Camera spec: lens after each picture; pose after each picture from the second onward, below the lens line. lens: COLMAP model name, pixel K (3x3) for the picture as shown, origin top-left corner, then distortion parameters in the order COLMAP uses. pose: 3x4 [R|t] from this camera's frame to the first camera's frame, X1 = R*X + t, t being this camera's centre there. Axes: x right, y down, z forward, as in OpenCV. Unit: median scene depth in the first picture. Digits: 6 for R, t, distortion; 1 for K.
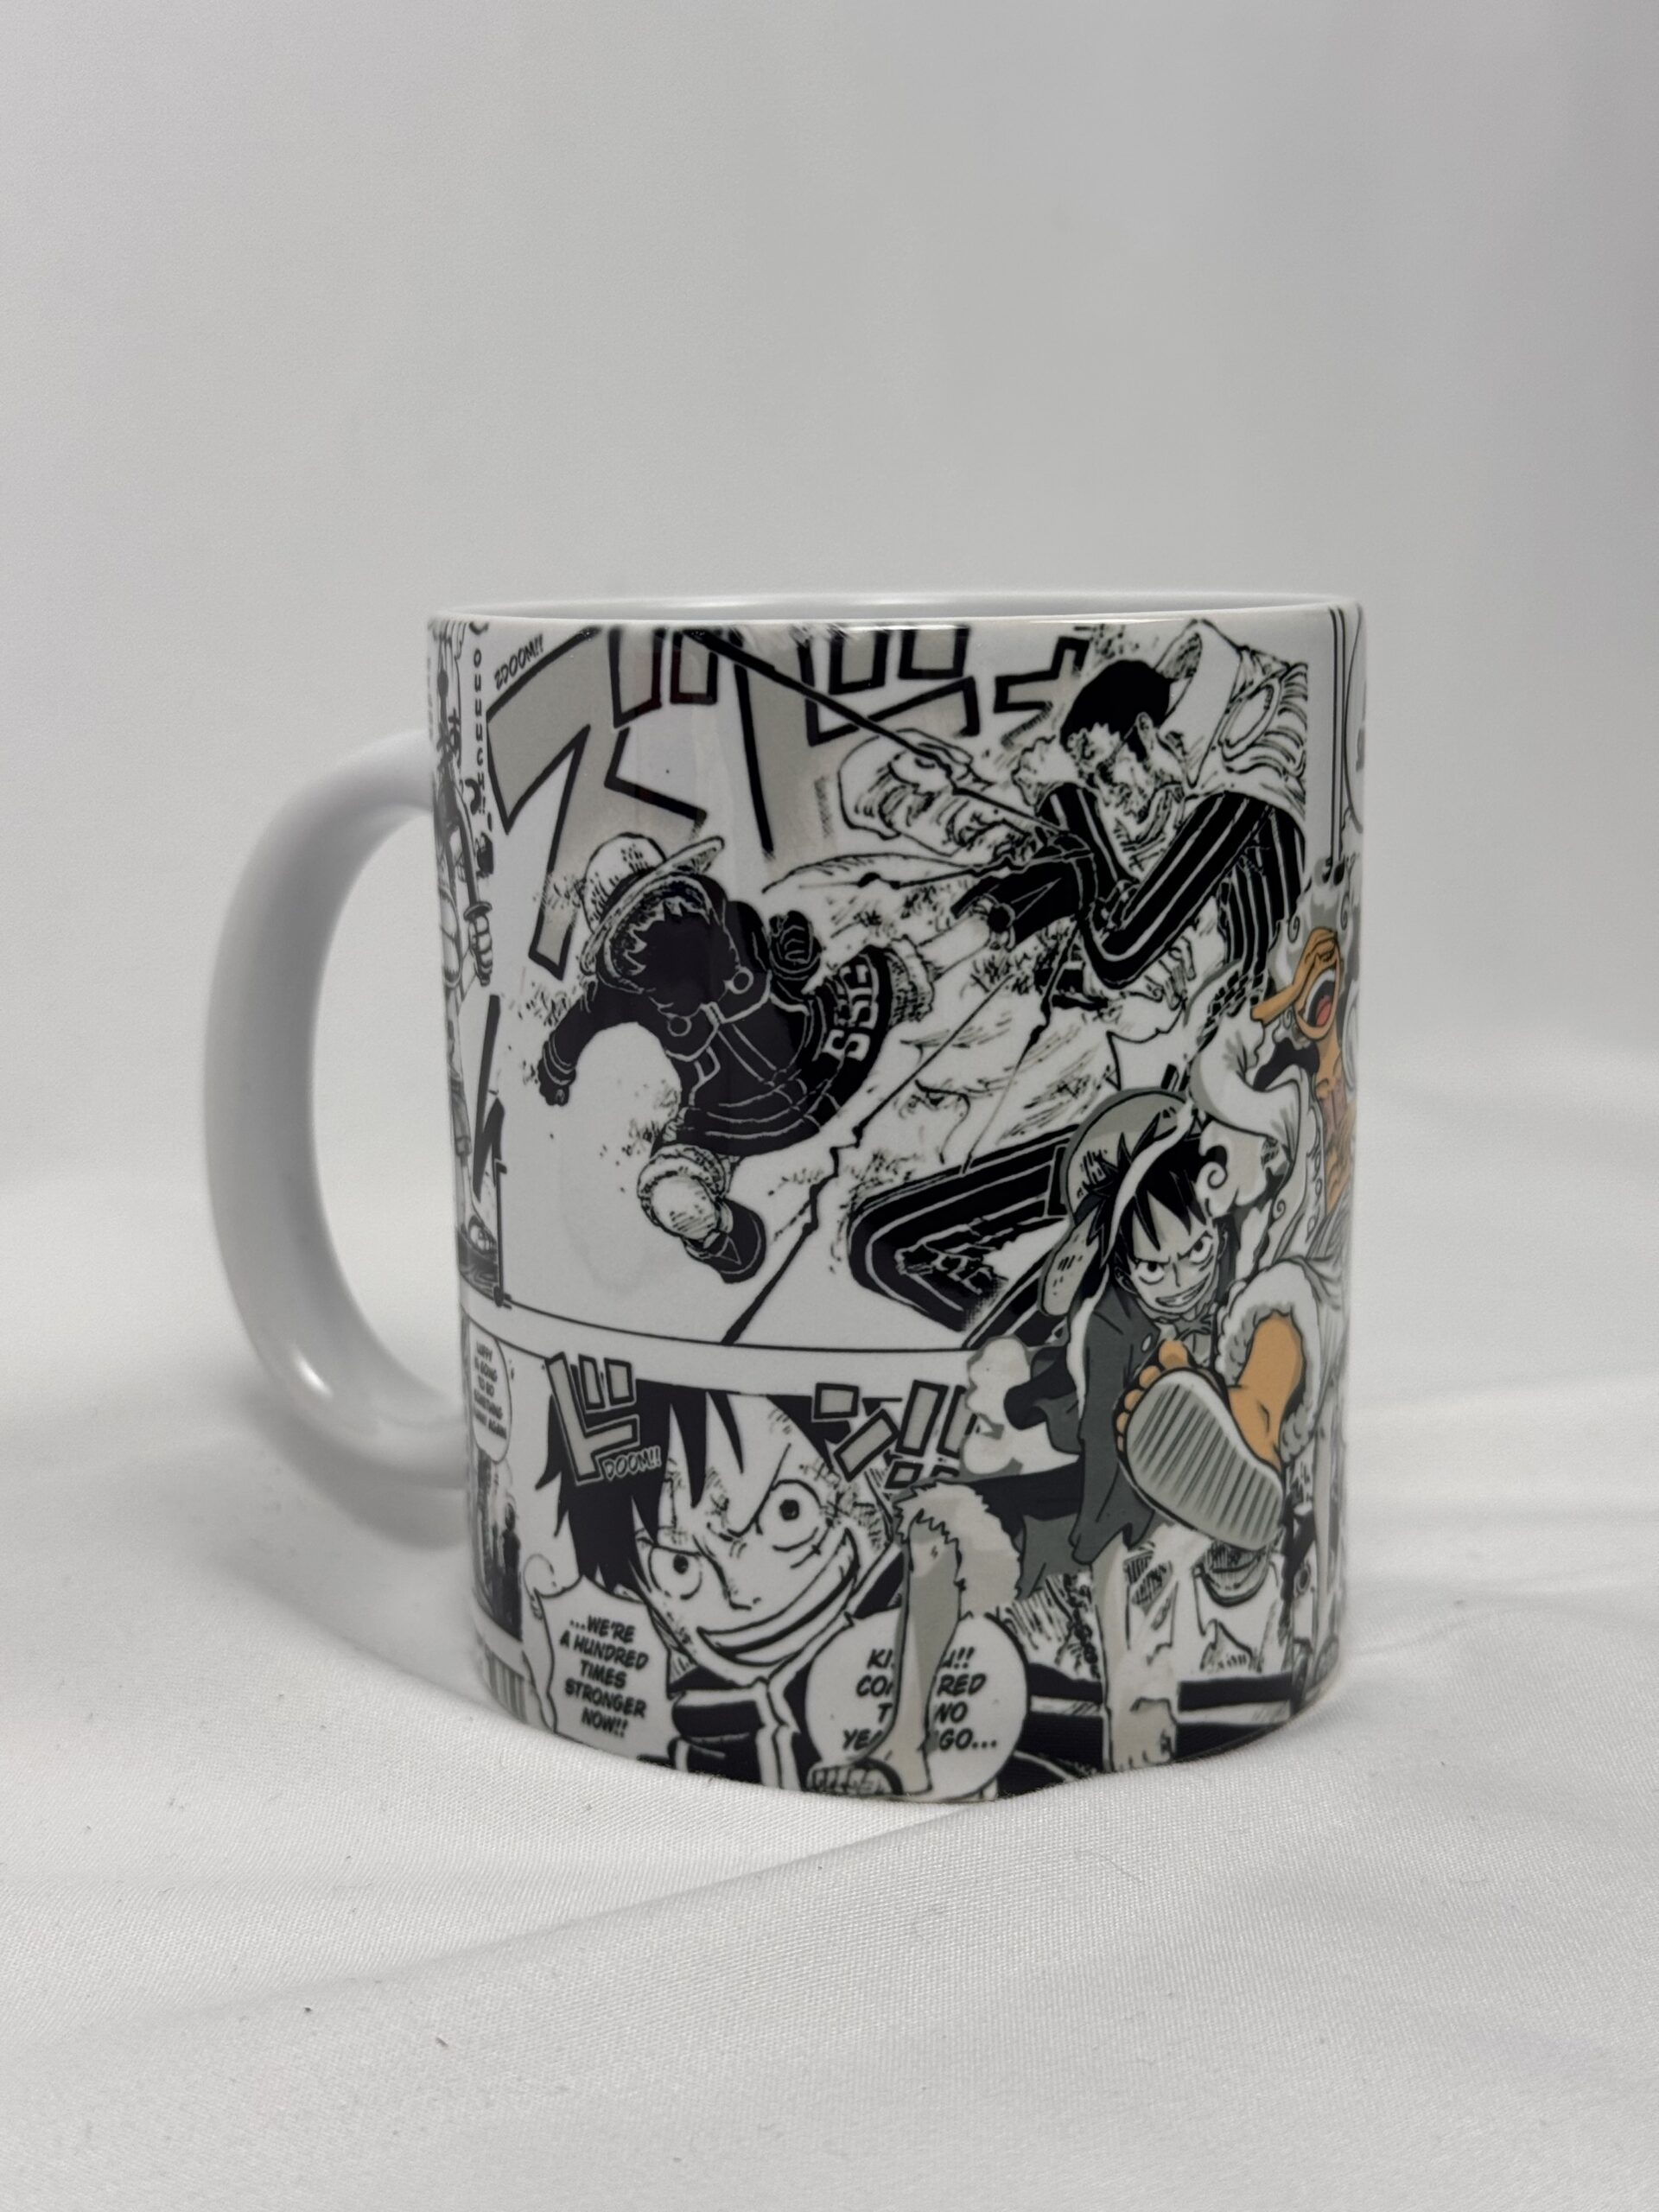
lens RADIAL K [[3028.2, 0, 832.5], [0, 3028.2, 1107.6], [0, 0, 1]] dist [0.165087, 0.000000]
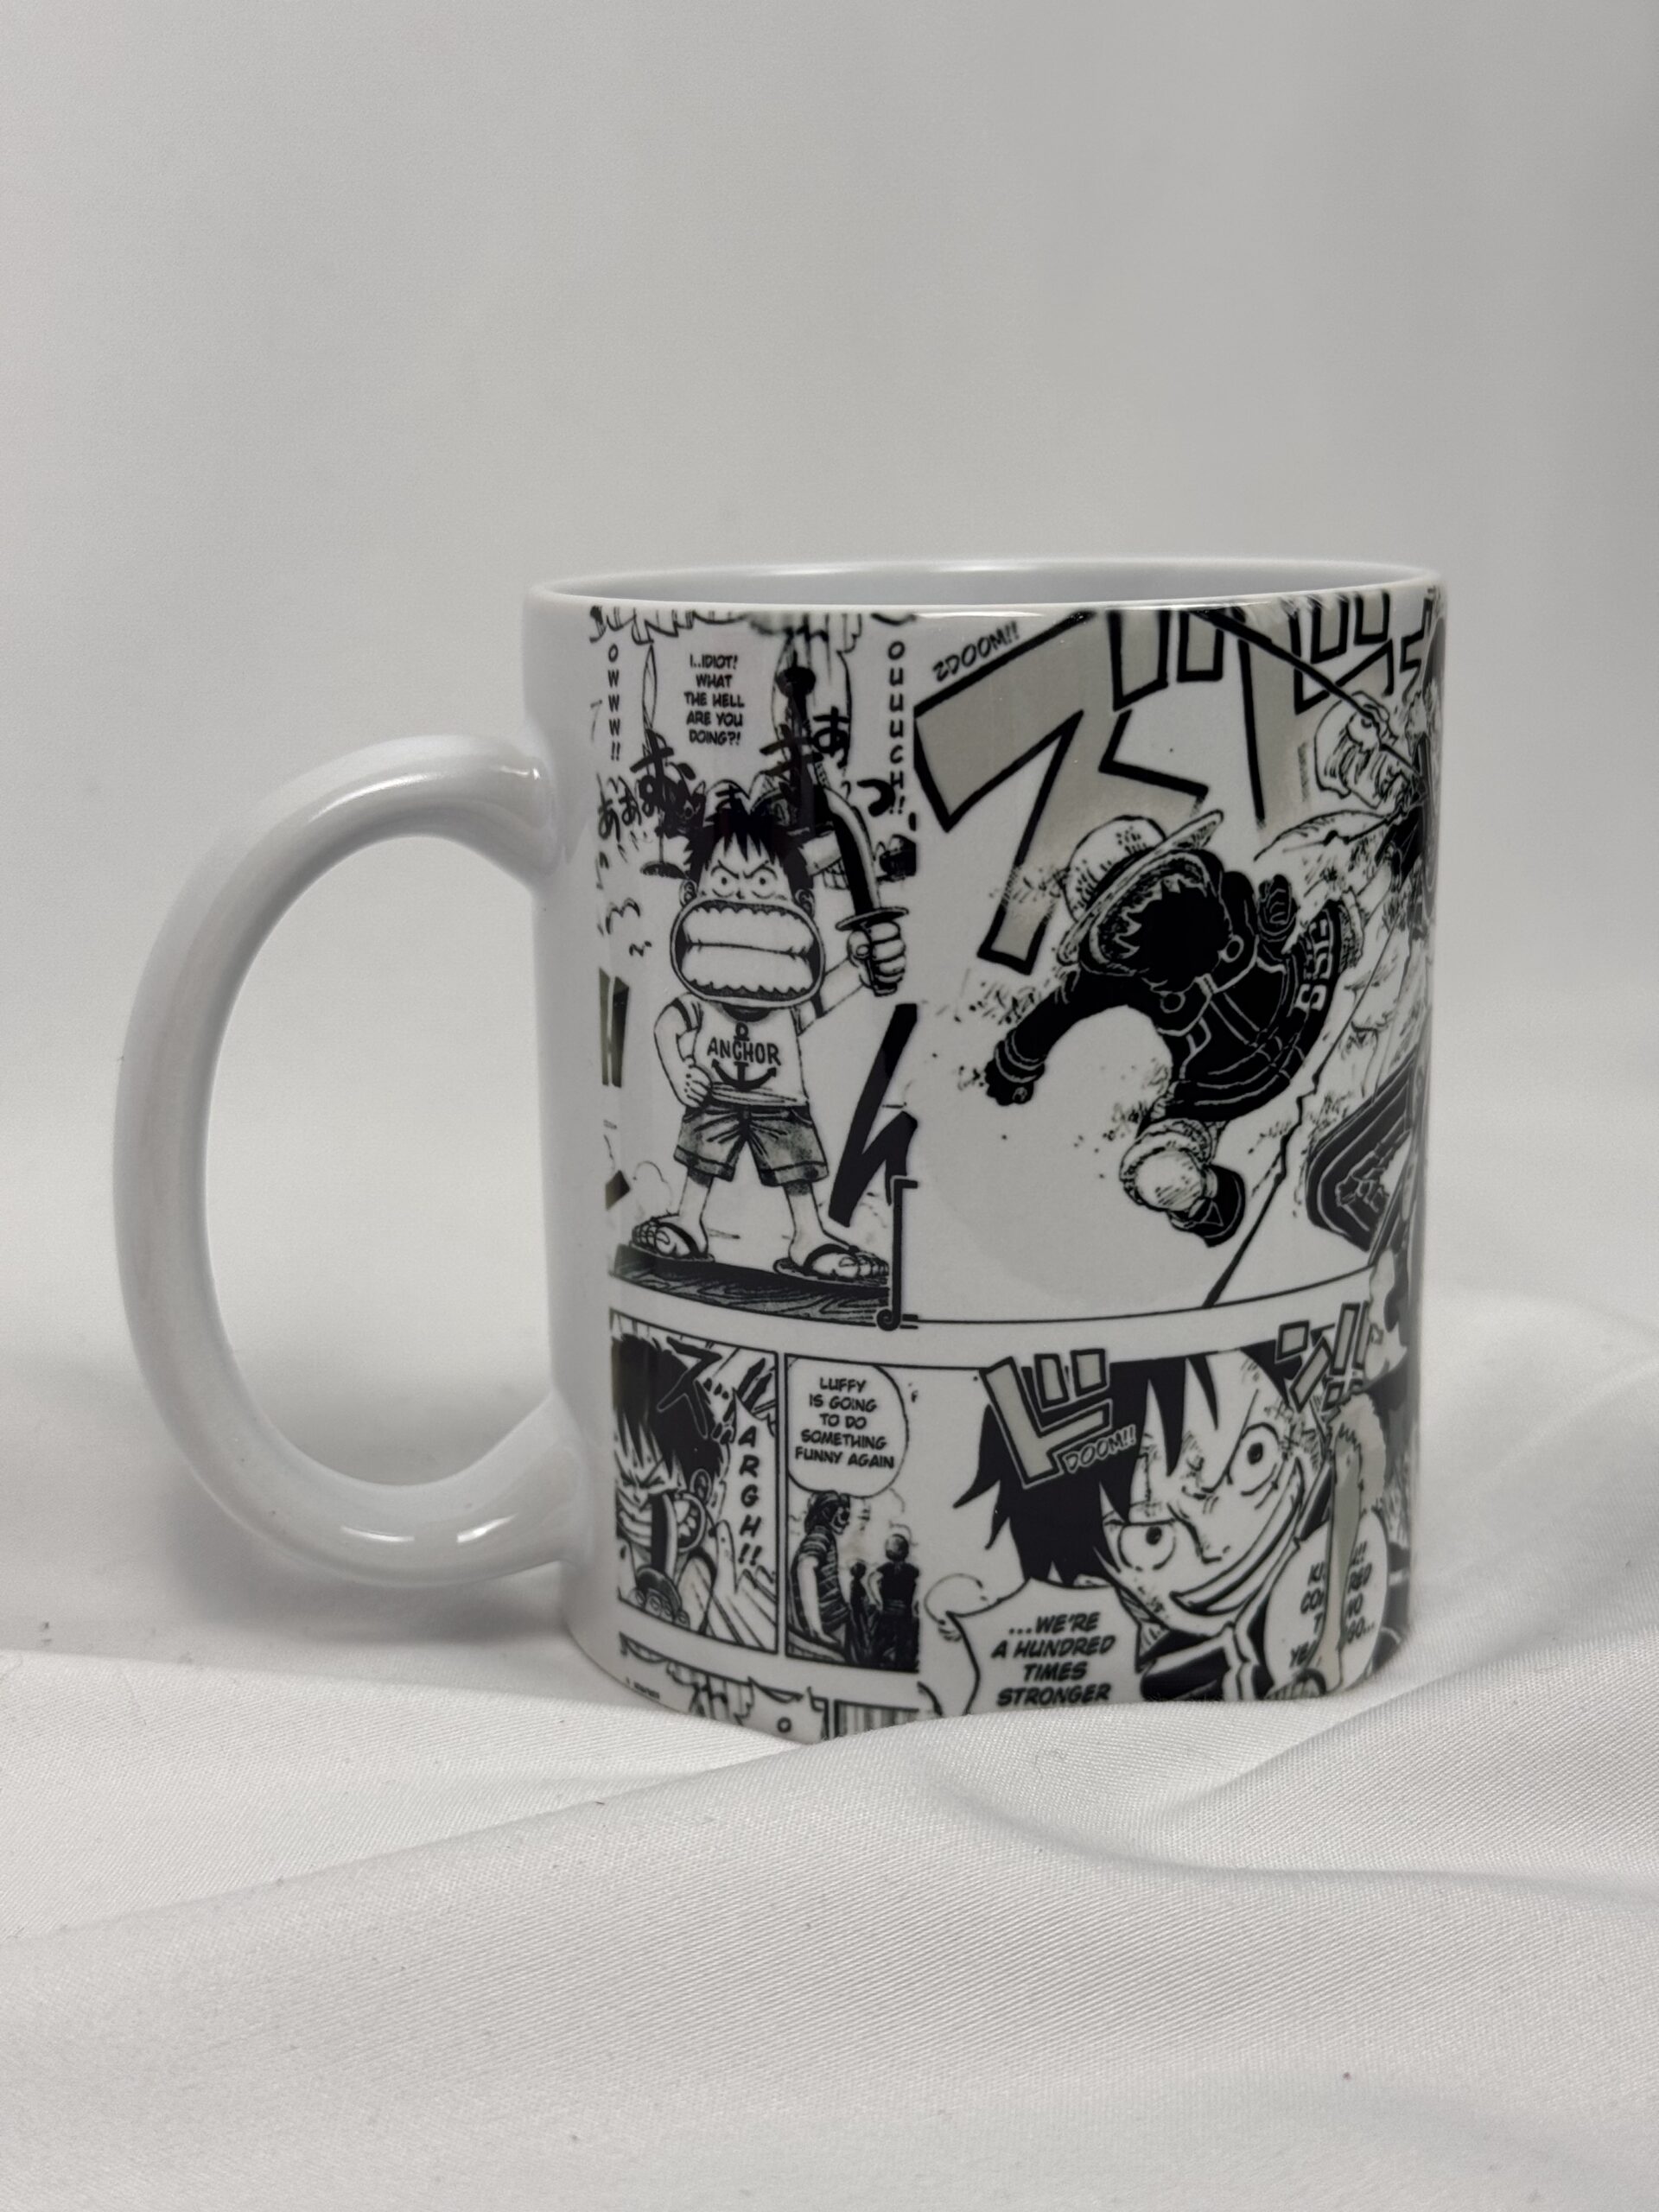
lens RADIAL K [[3028.2, 0, 830.5], [0, 3028.2, 1100.2], [0, 0, 1]] dist [0.165087, 0.000000]
pose [[0.718390, -0.149778, 0.679325, -0.810110], [0.140272, 0.987676, 0.069425, -0.079513], [-0.681351, 0.045416, 0.730546, 0.336168]]
